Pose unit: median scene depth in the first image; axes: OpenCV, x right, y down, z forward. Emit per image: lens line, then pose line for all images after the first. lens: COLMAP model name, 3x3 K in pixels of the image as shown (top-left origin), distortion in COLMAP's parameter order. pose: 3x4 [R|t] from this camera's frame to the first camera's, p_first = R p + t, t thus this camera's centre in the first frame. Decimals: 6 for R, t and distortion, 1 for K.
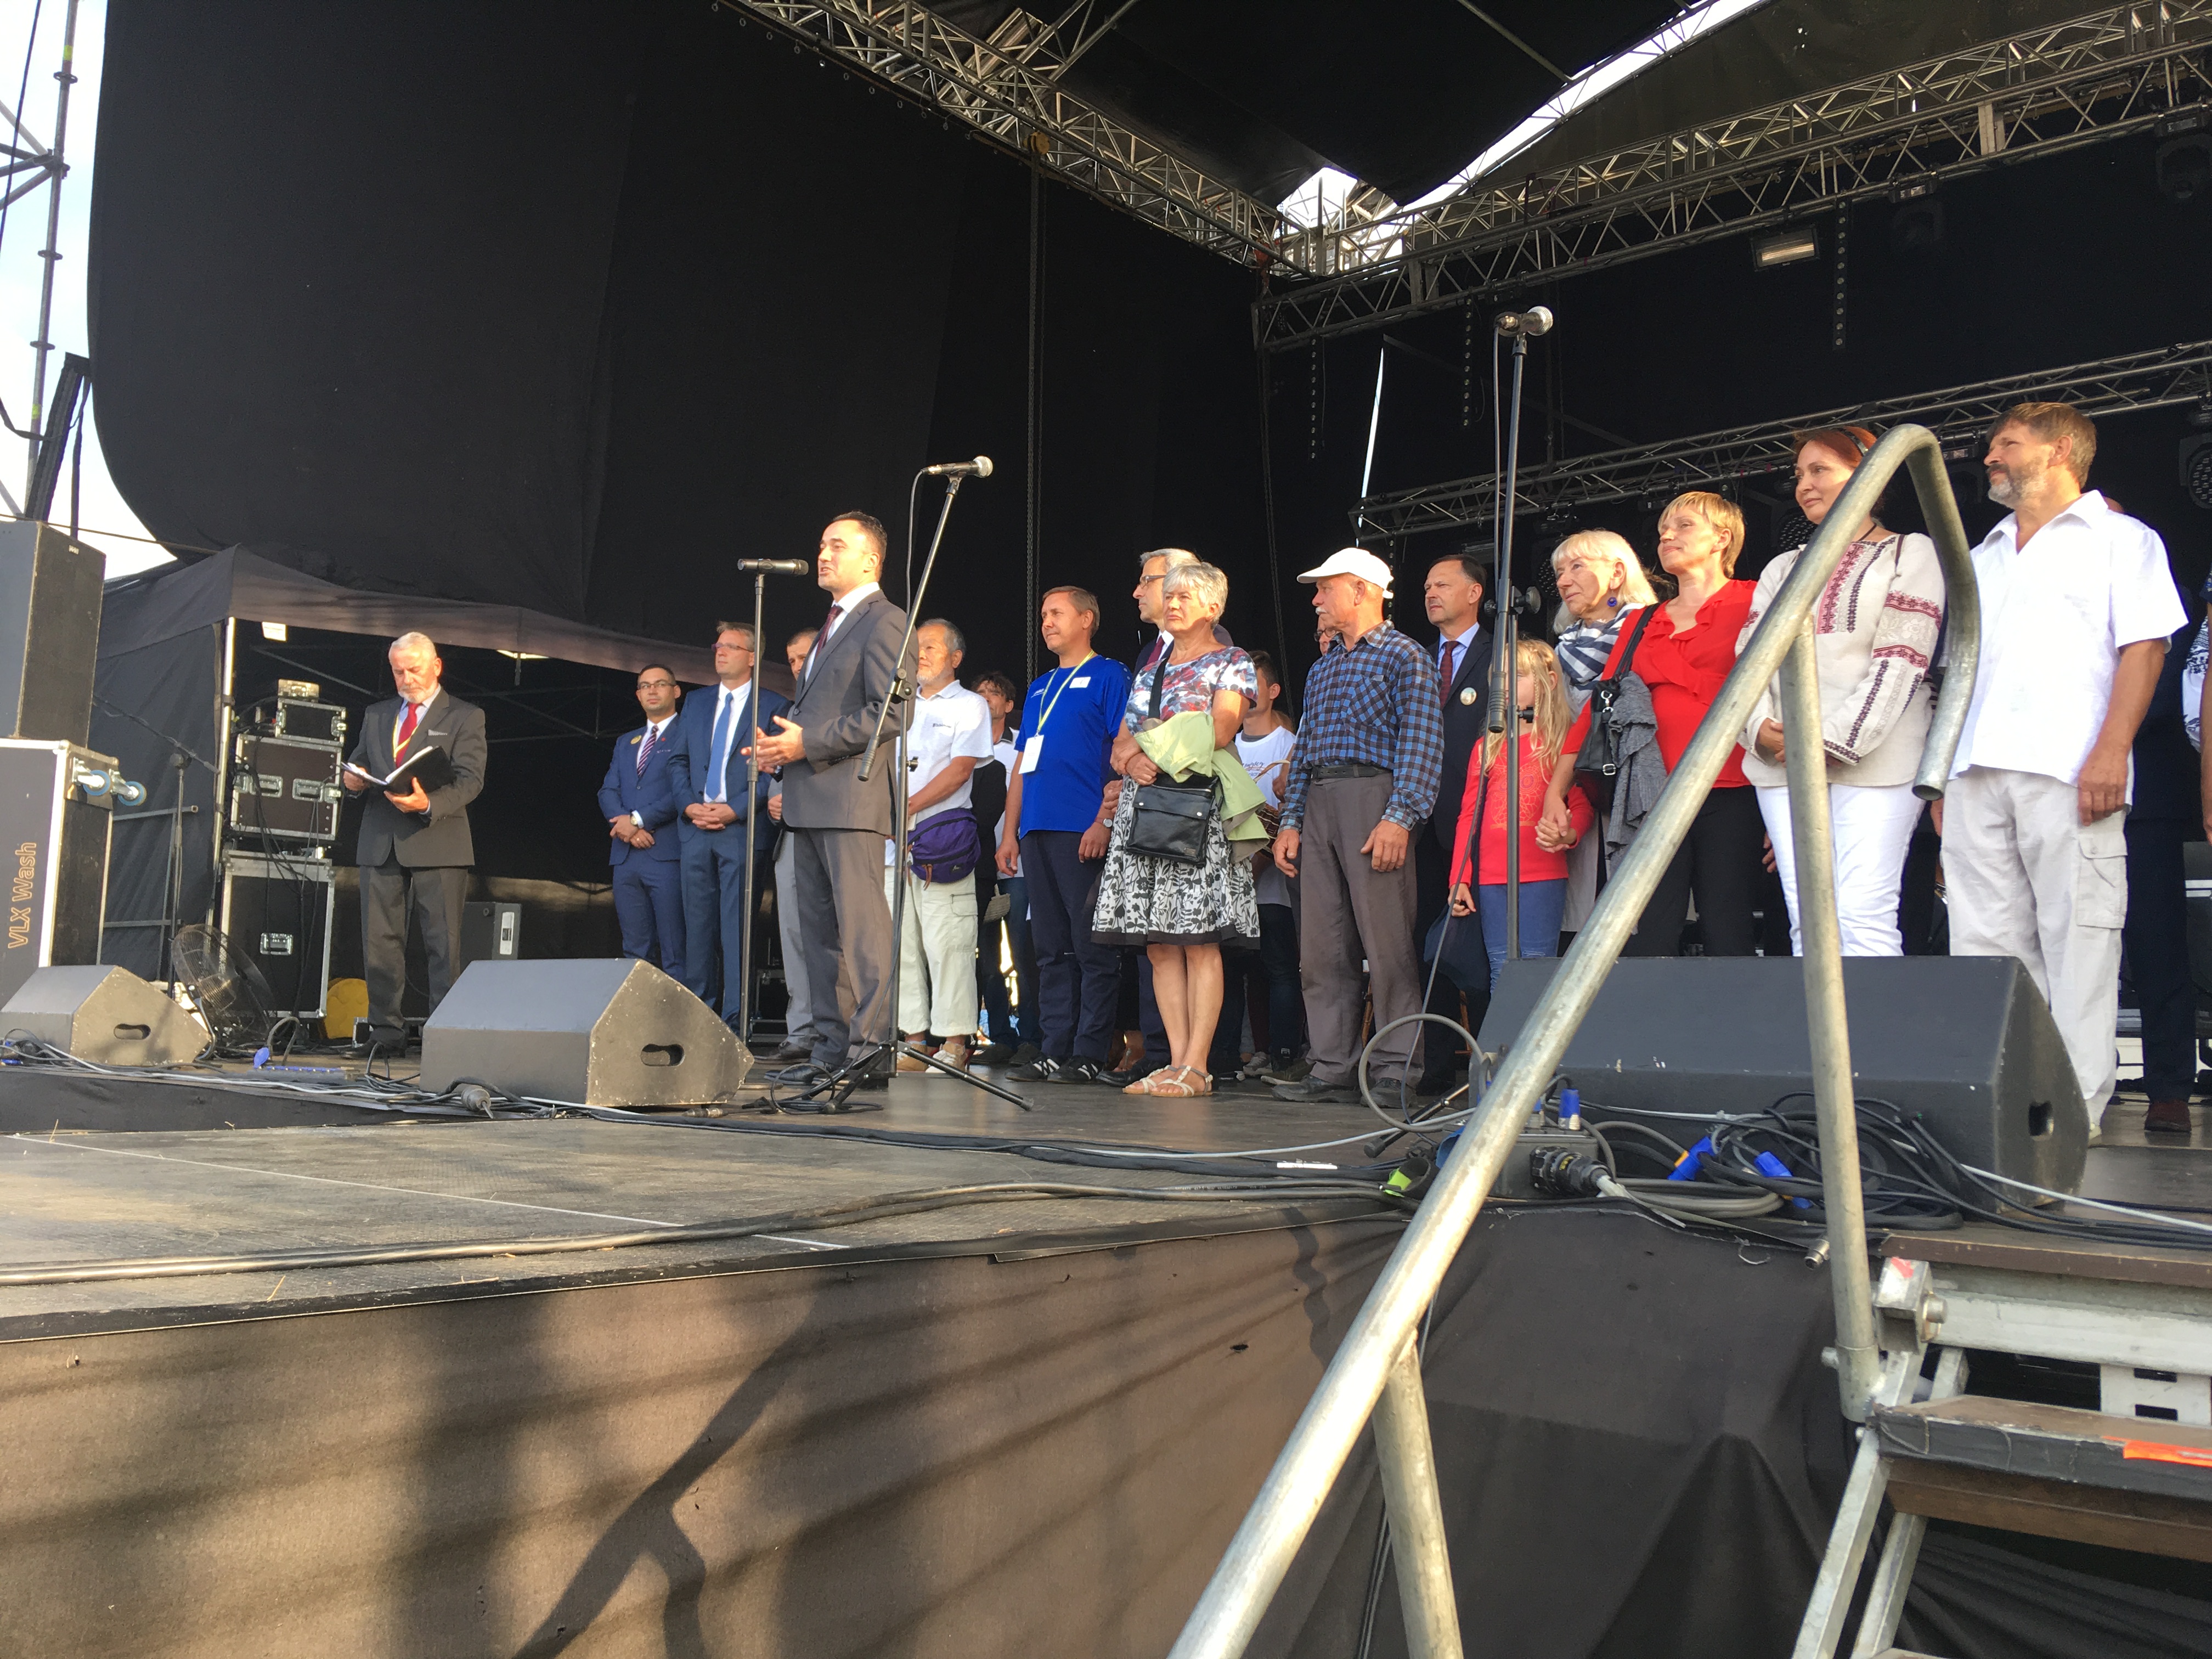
lens RADIAL K [[1855.6, 0, 1113.1], [0, 1855.6, 859.1], [0, 0, 1]] dist [0.105438, -0.161842]
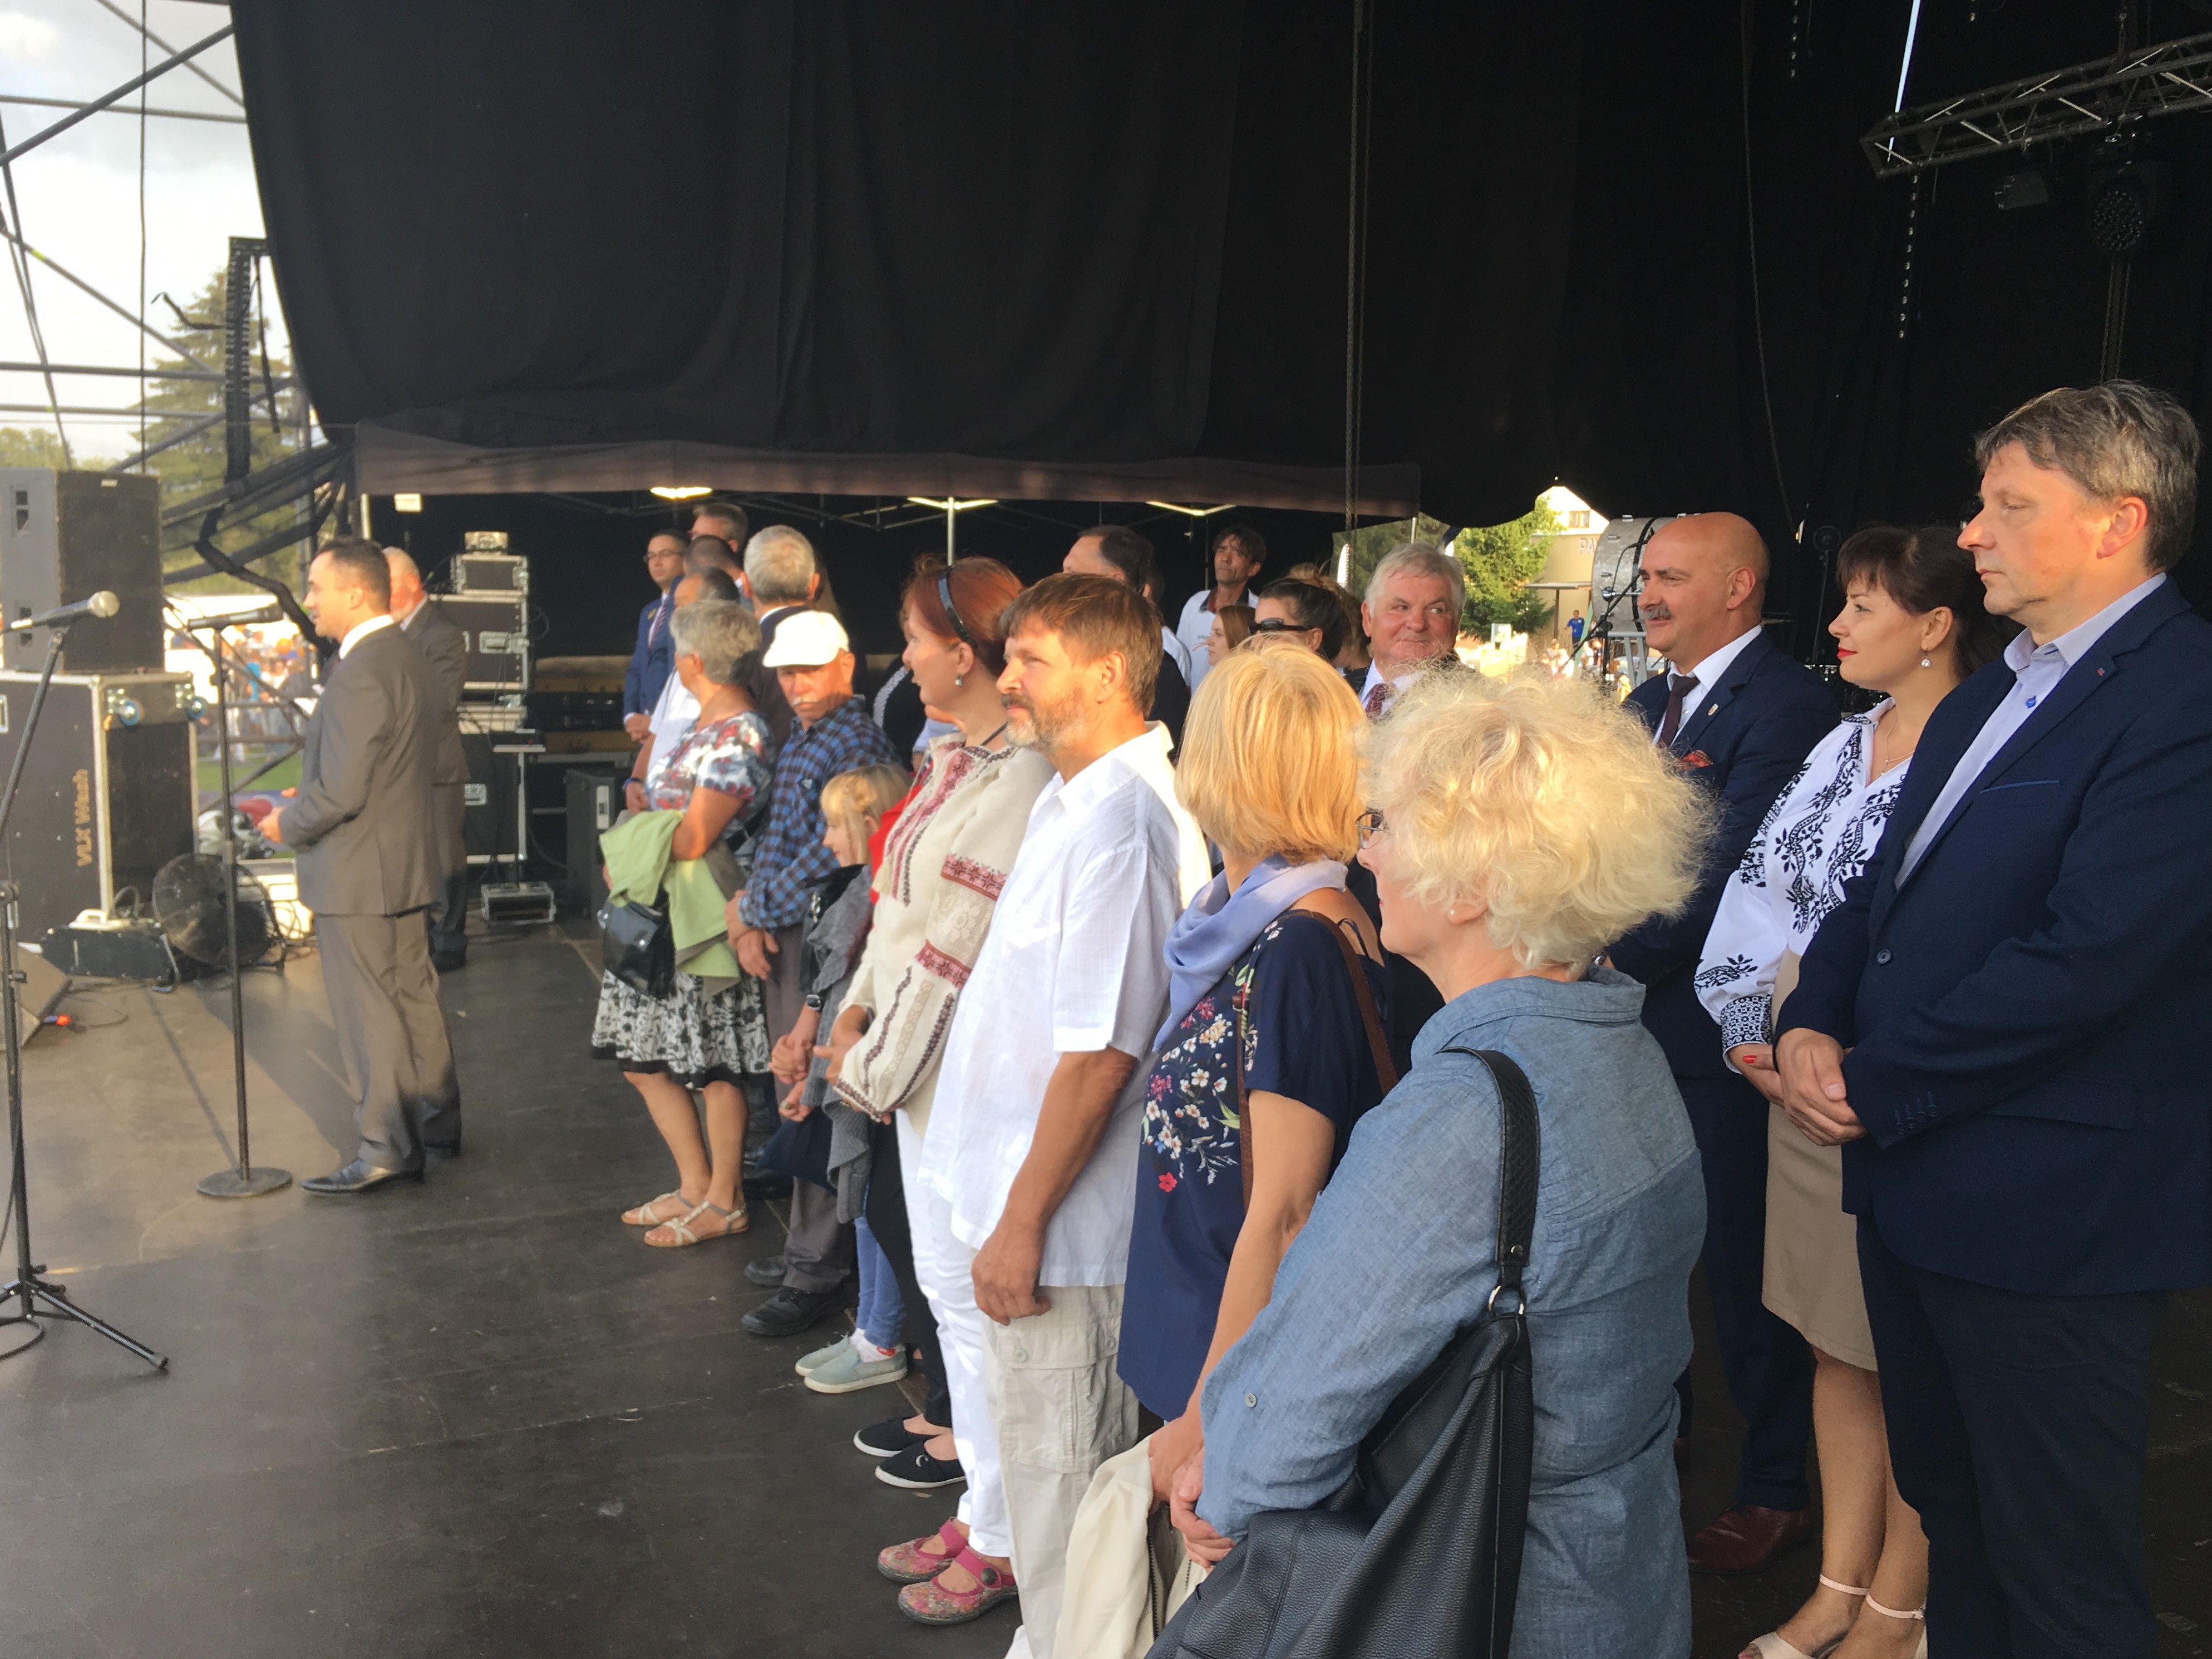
lens RADIAL K [[1855.3, 0, 1129.5], [0, 1855.3, 870.8], [0, 0, 1]] dist [0.105438, -0.161842]
pose [[0.893702, 0.062816, -0.444241, 0.269417], [0.042229, 0.973978, 0.222676, -0.098681], [0.446669, -0.217766, 0.867793, 0.173691]]
